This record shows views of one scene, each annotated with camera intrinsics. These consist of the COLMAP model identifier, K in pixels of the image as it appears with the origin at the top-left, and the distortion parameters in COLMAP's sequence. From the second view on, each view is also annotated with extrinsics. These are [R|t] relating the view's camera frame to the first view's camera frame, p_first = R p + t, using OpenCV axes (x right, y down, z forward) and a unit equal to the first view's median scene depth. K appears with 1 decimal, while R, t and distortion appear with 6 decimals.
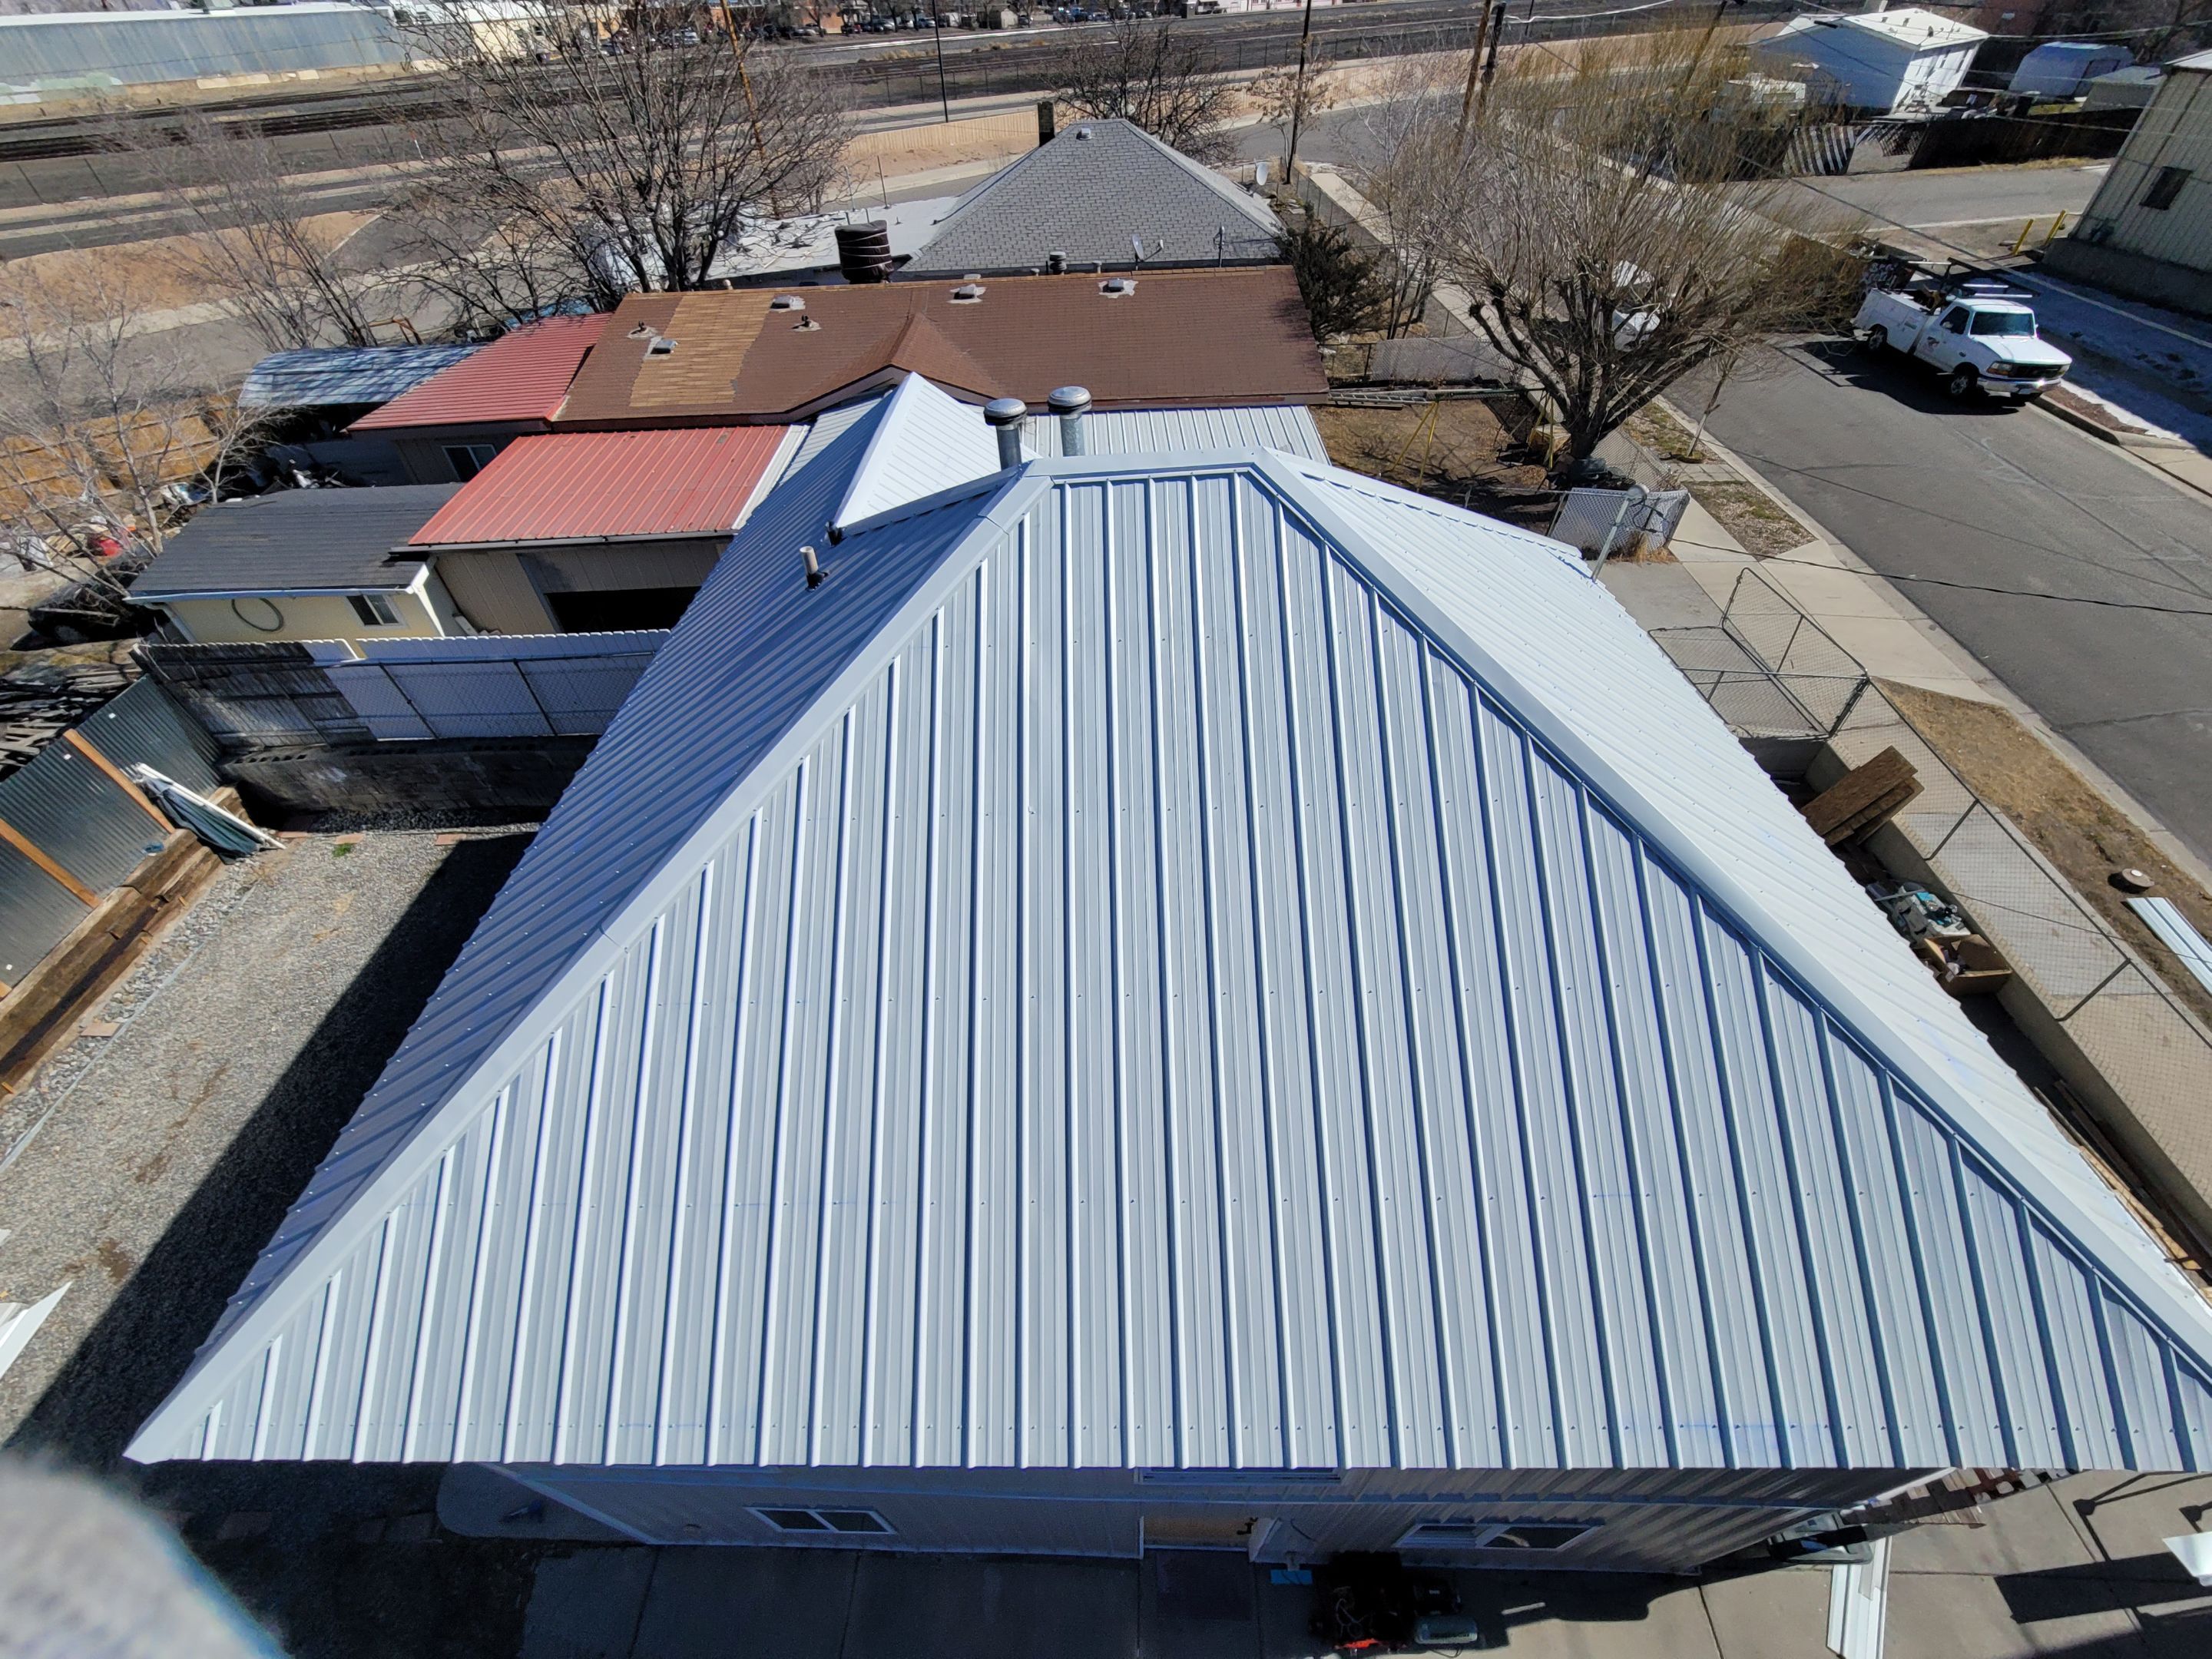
lens RADIAL K [[905.8, 0, 1089.1], [0, 905.8, 833.3], [0, 0, 1]] dist [-0.006376, 0.001103]
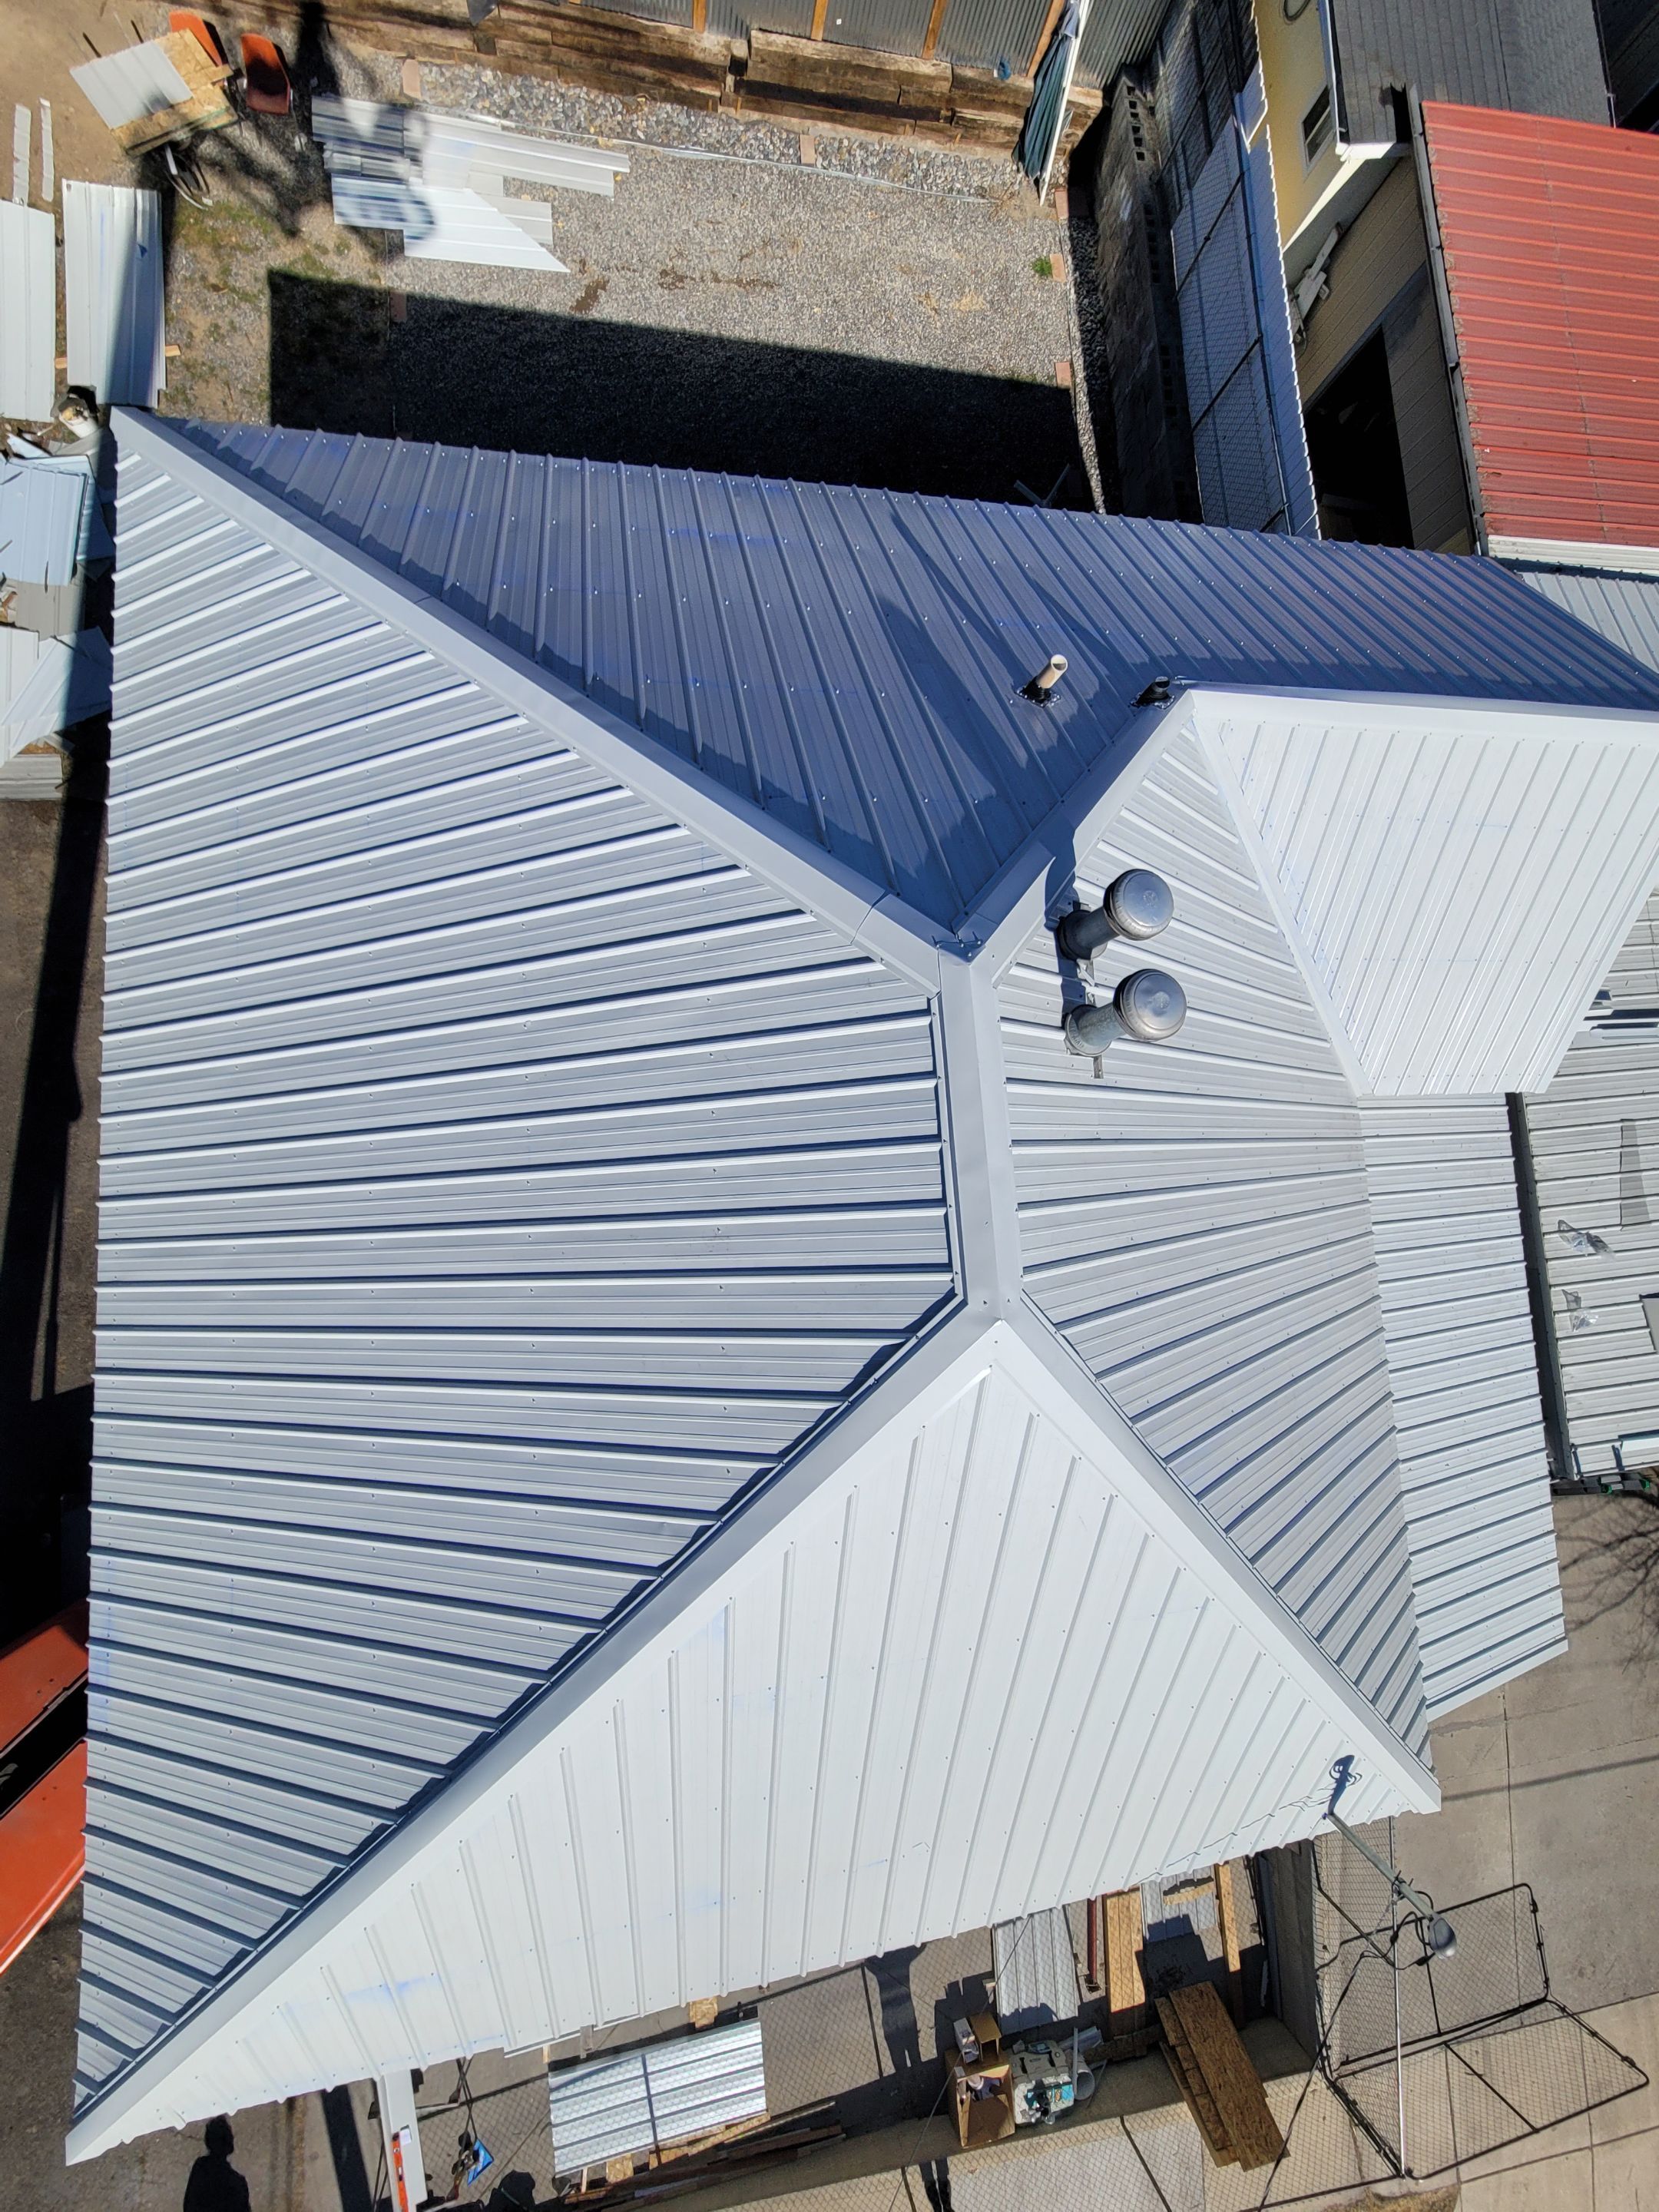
lens RADIAL K [[905.8, 0, 827.1], [0, 905.8, 1093.3], [0, 0, 1]] dist [-0.006376, 0.001103]
pose [[0.062188, 0.996822, -0.049785, 0.023041], [-0.822403, 0.079442, 0.563331, -0.271371], [0.565496, 0.005911, 0.824730, 0.161604]]
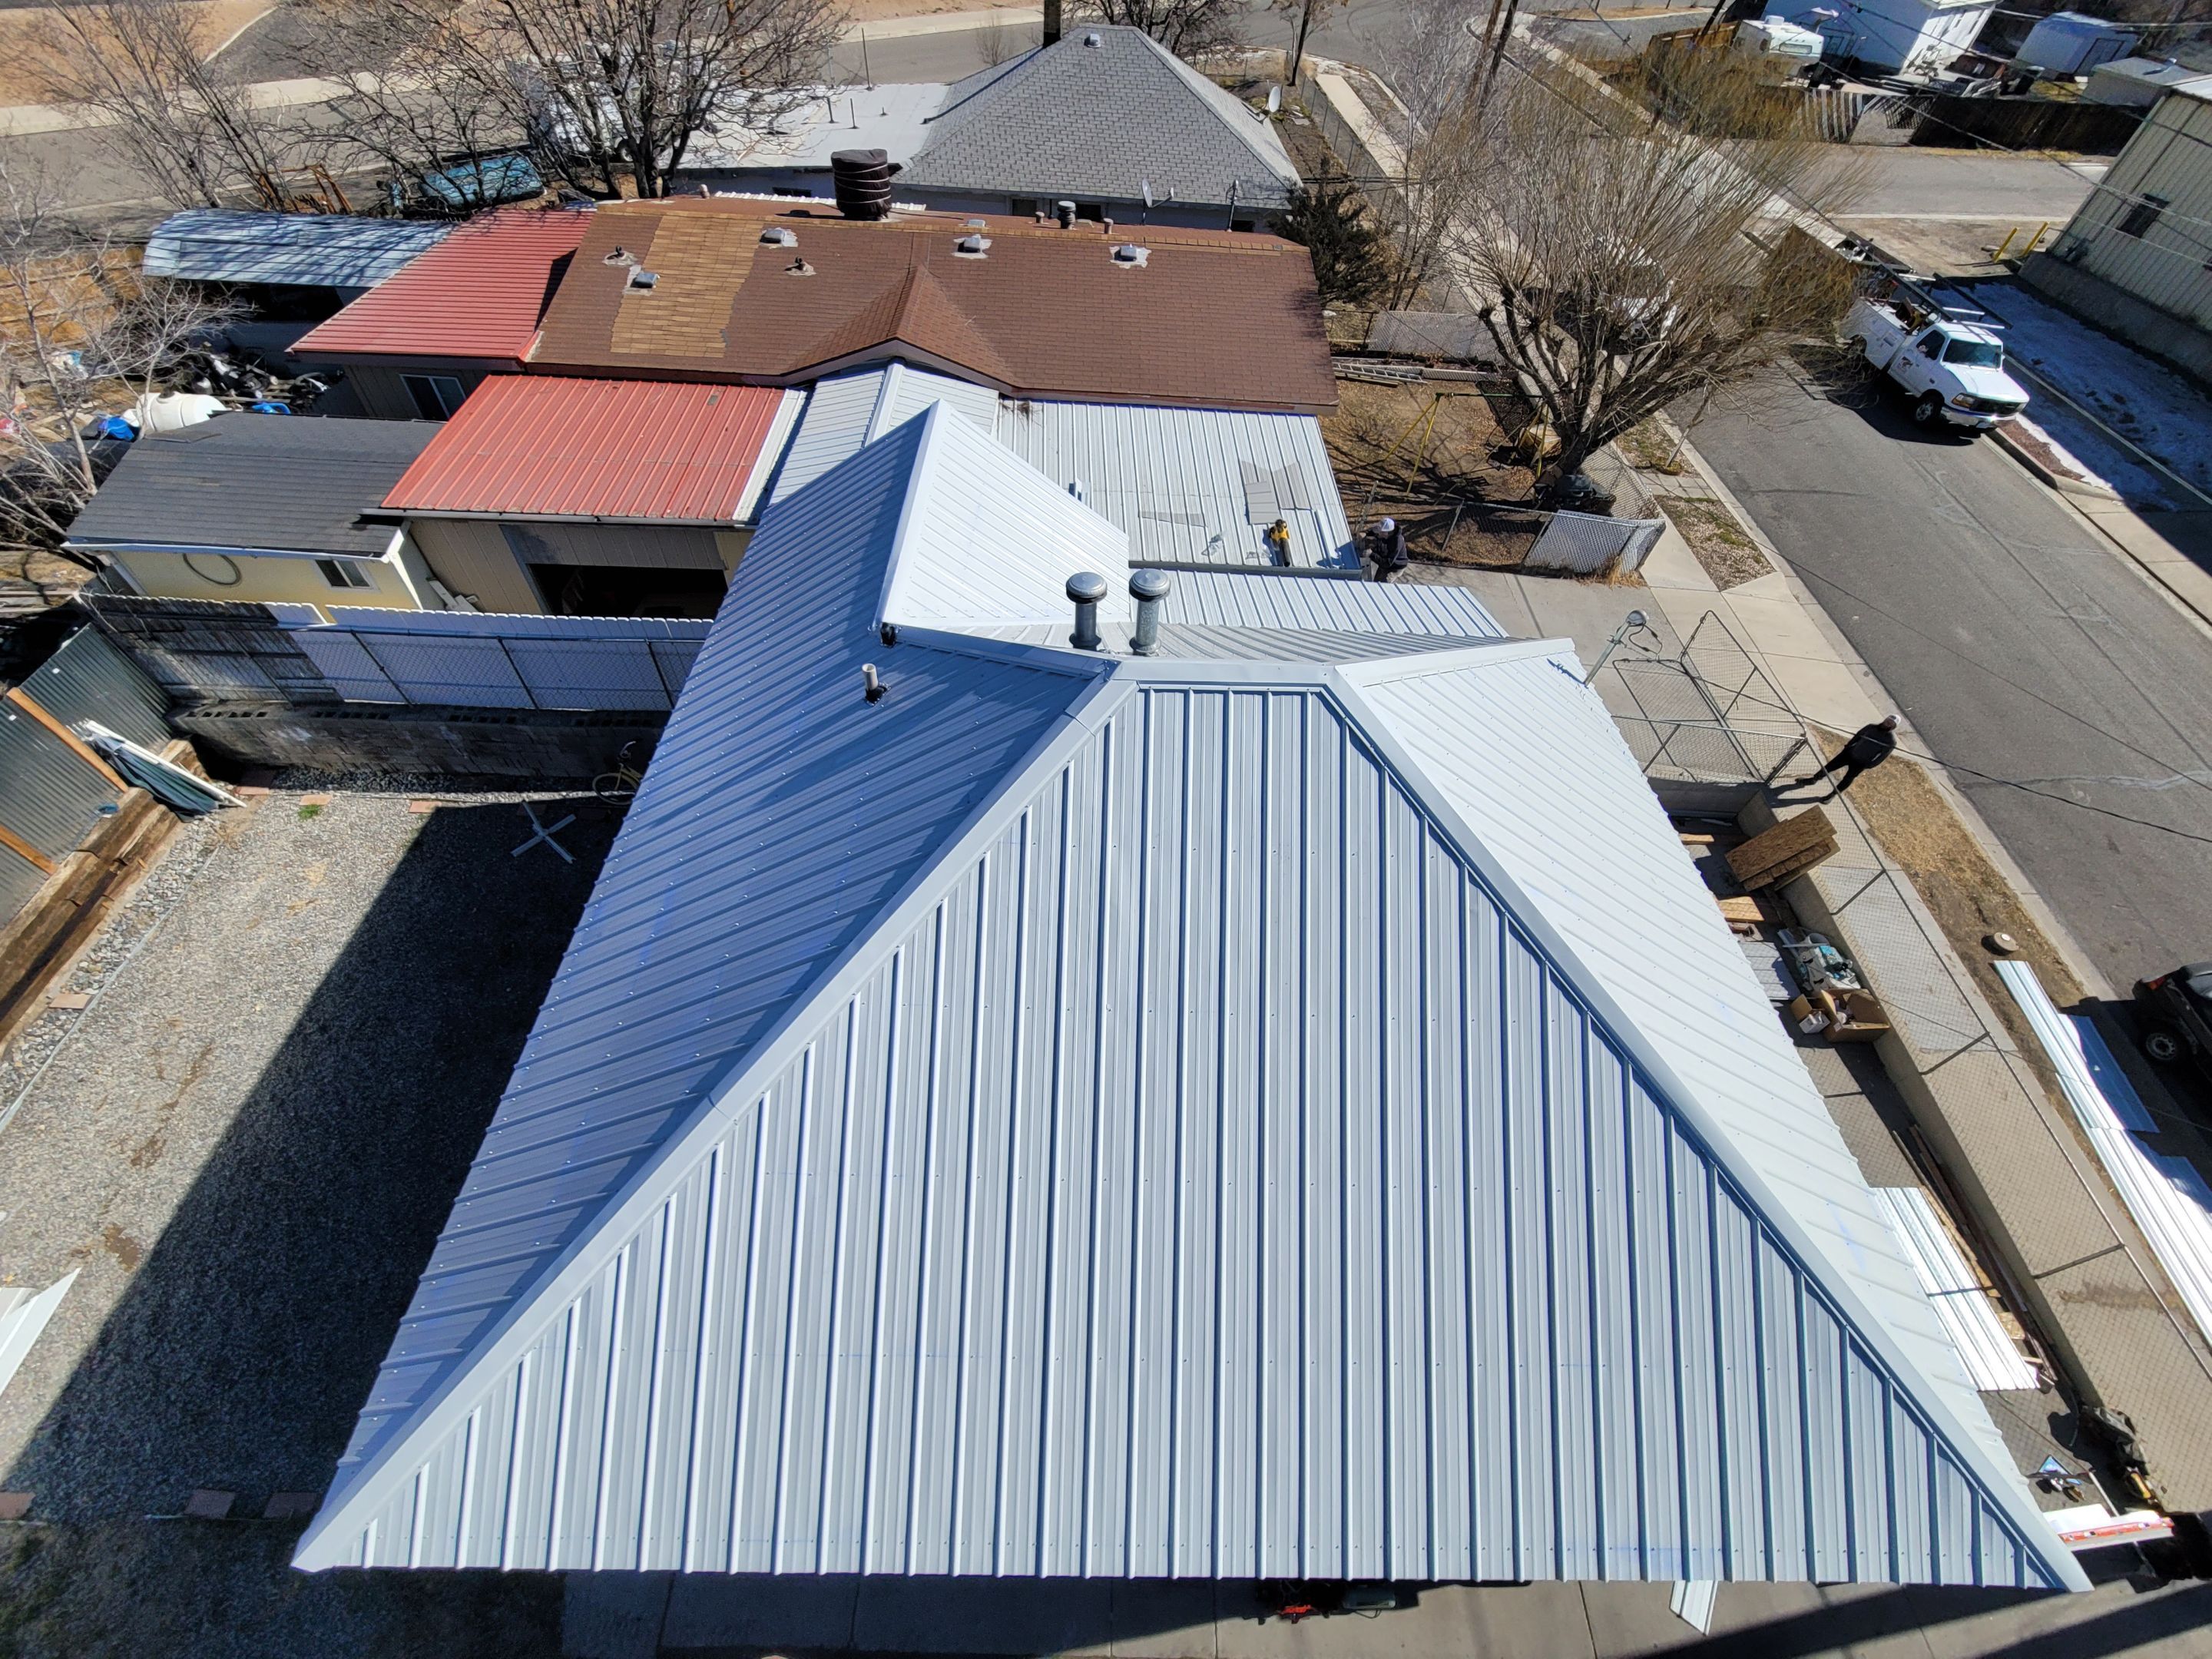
lens RADIAL K [[905.8, 0, 1089.3], [0, 905.8, 833.5], [0, 0, 1]] dist [-0.006376, 0.001103]
pose [[0.995920, 0.052933, 0.073082, -0.065153], [-0.060831, 0.992018, 0.110454, -0.130006], [-0.066652, -0.114449, 0.991191, -0.026594]]
